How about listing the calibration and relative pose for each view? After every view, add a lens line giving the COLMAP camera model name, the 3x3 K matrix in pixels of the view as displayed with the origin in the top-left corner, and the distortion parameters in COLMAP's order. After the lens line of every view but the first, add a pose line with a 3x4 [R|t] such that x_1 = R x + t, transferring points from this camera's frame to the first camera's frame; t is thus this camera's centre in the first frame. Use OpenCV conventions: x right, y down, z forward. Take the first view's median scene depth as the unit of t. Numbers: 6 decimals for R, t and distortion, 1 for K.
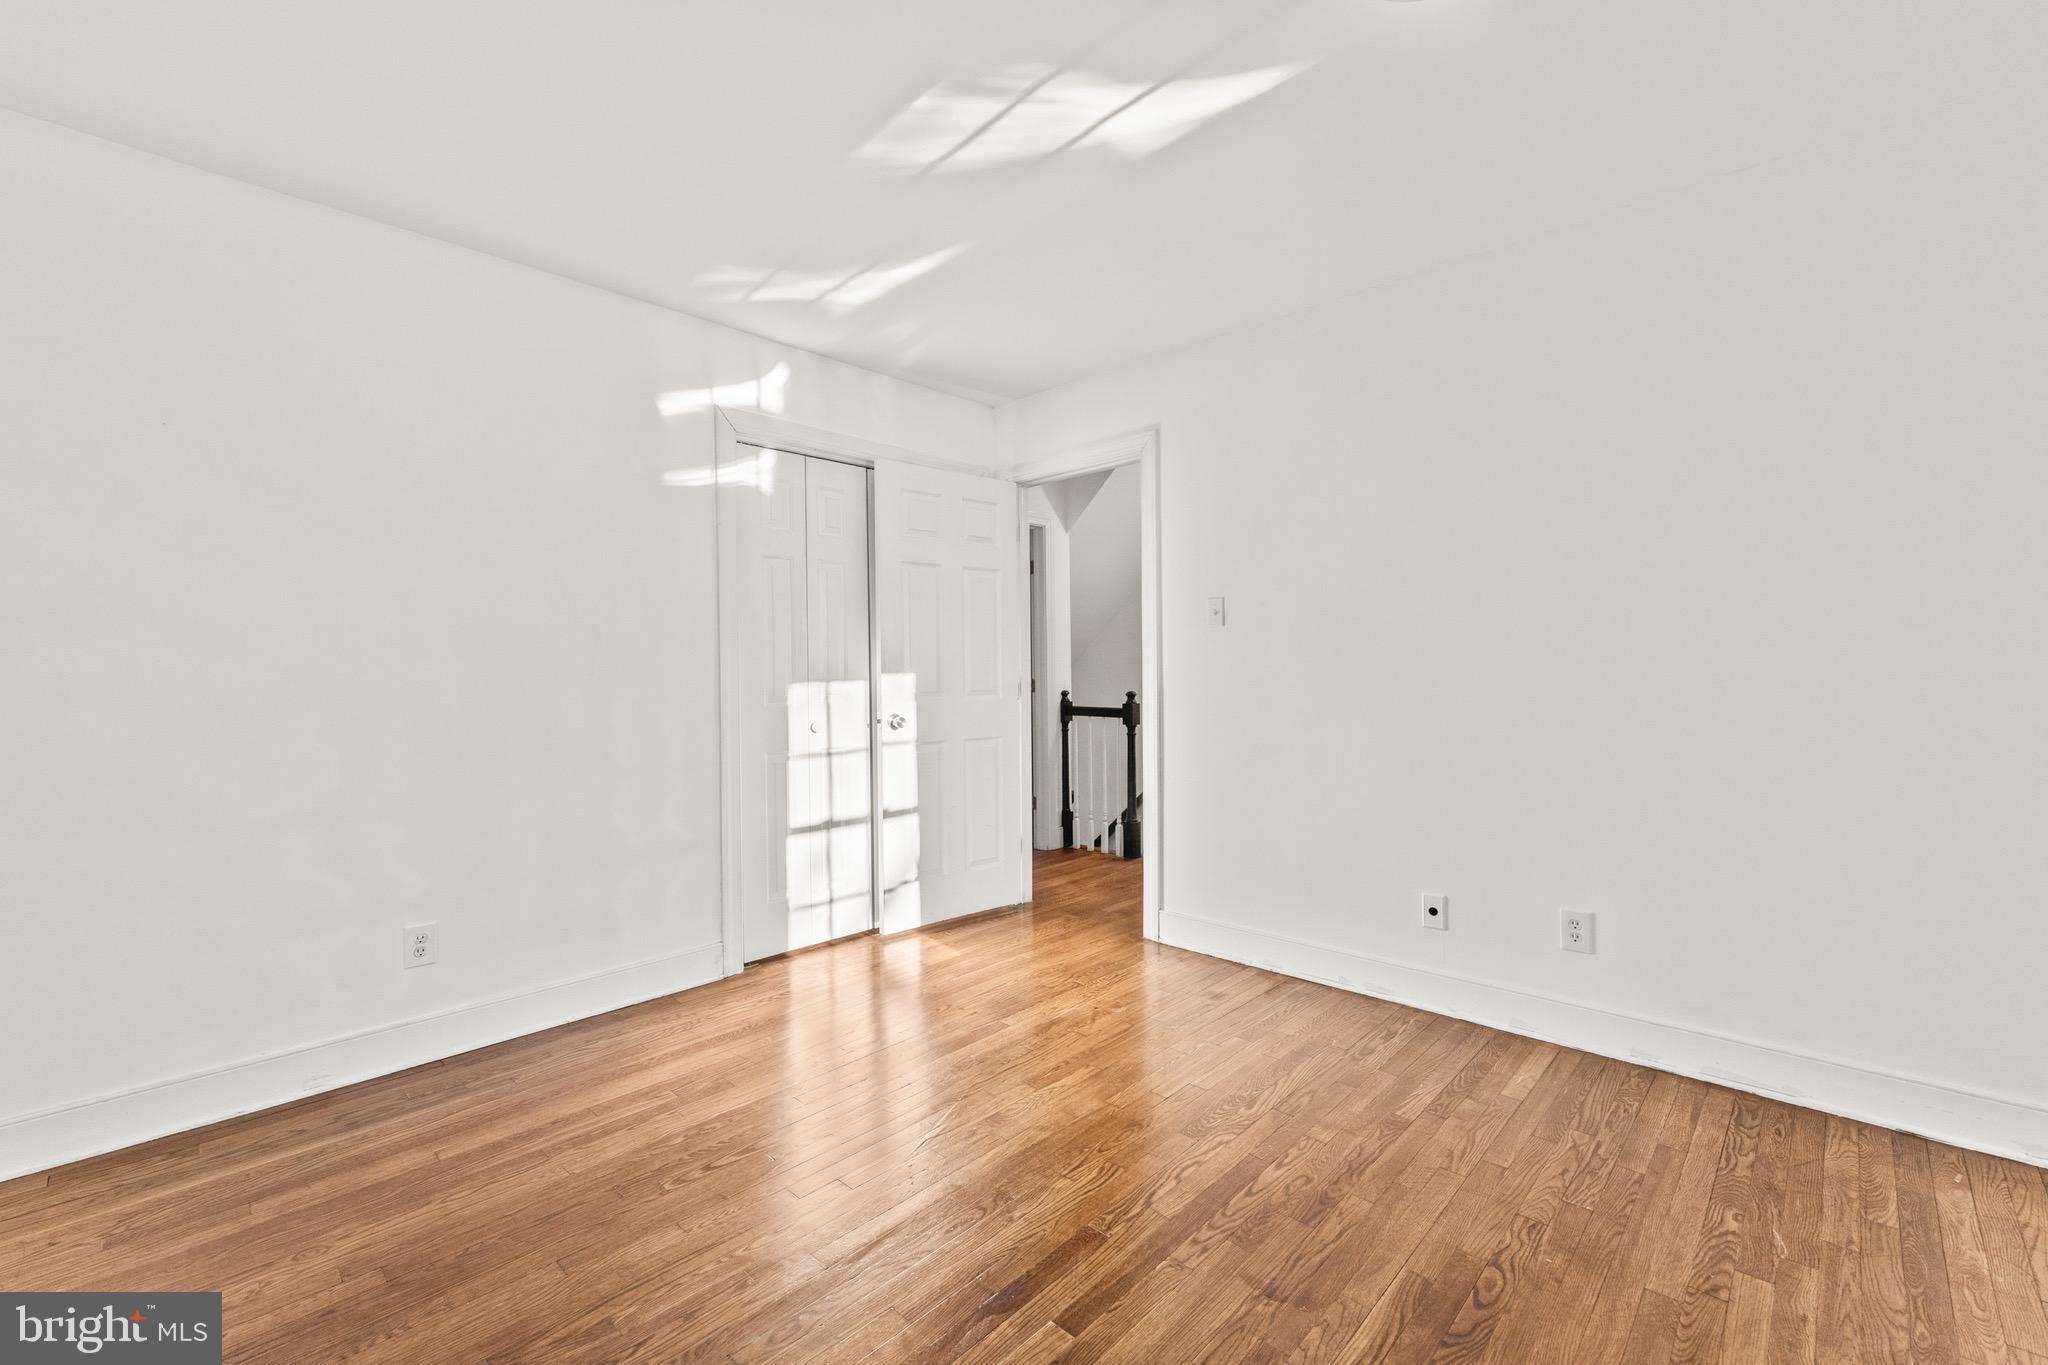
lens RADIAL K [[833.8, 0, 1021.7], [0, 833.8, 674.9], [0, 0, 1]] dist [-0.000099, -0.000015]
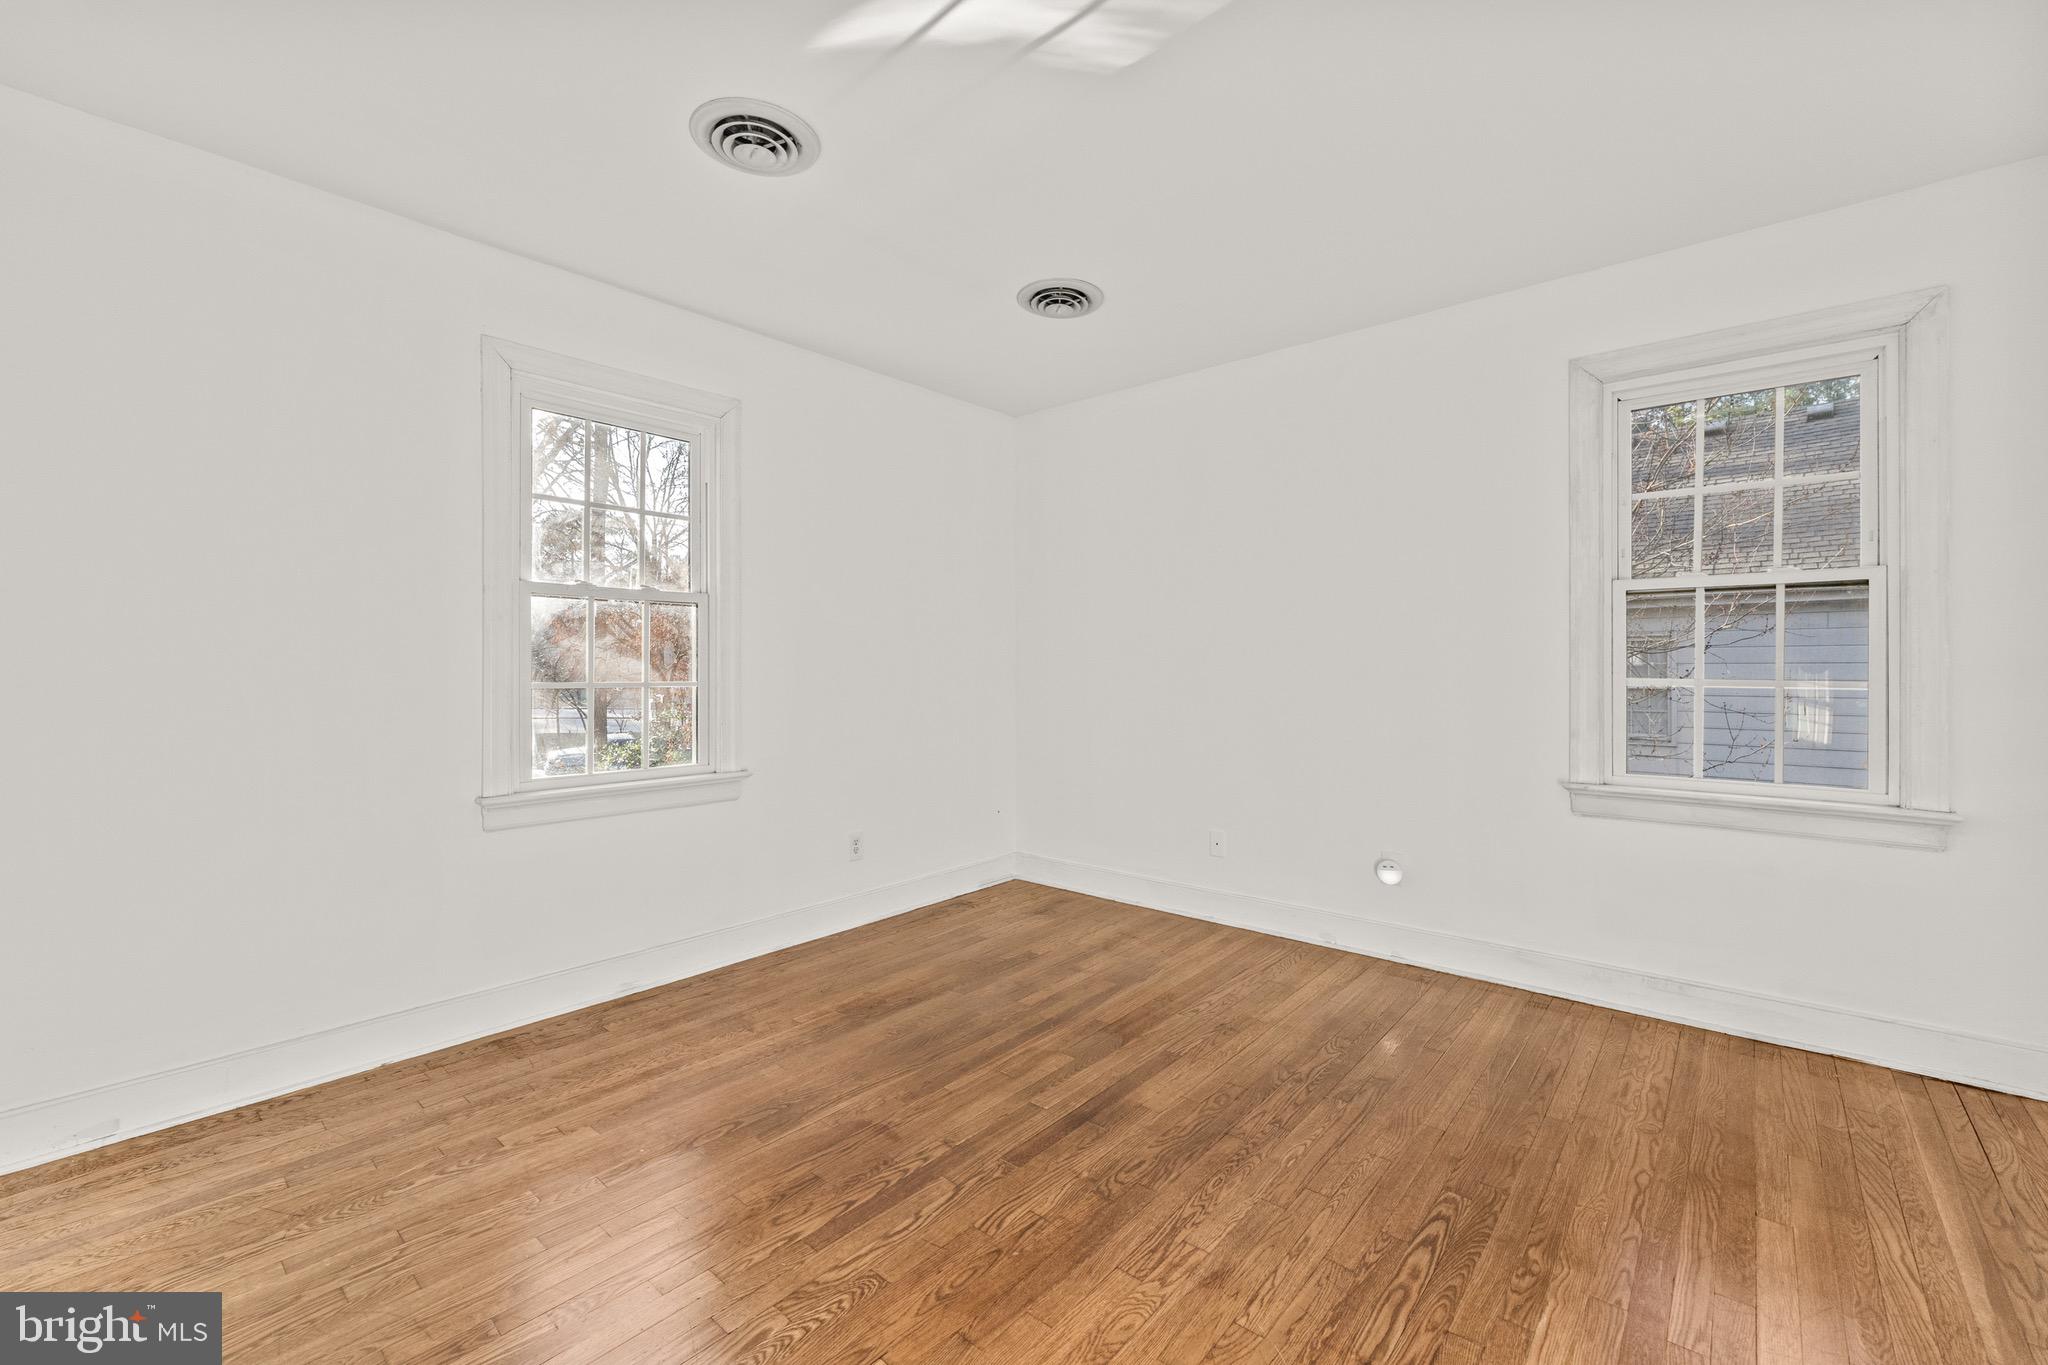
lens RADIAL K [[833.8, 0, 1022.7], [0, 833.8, 673.3], [0, 0, 1]] dist [-0.000099, -0.000015]
pose [[-0.998602, 0.012302, -0.051409, 0.114896], [0.011534, 0.999818, 0.015210, -0.007188], [0.051586, 0.014596, -0.998562, 1.969610]]
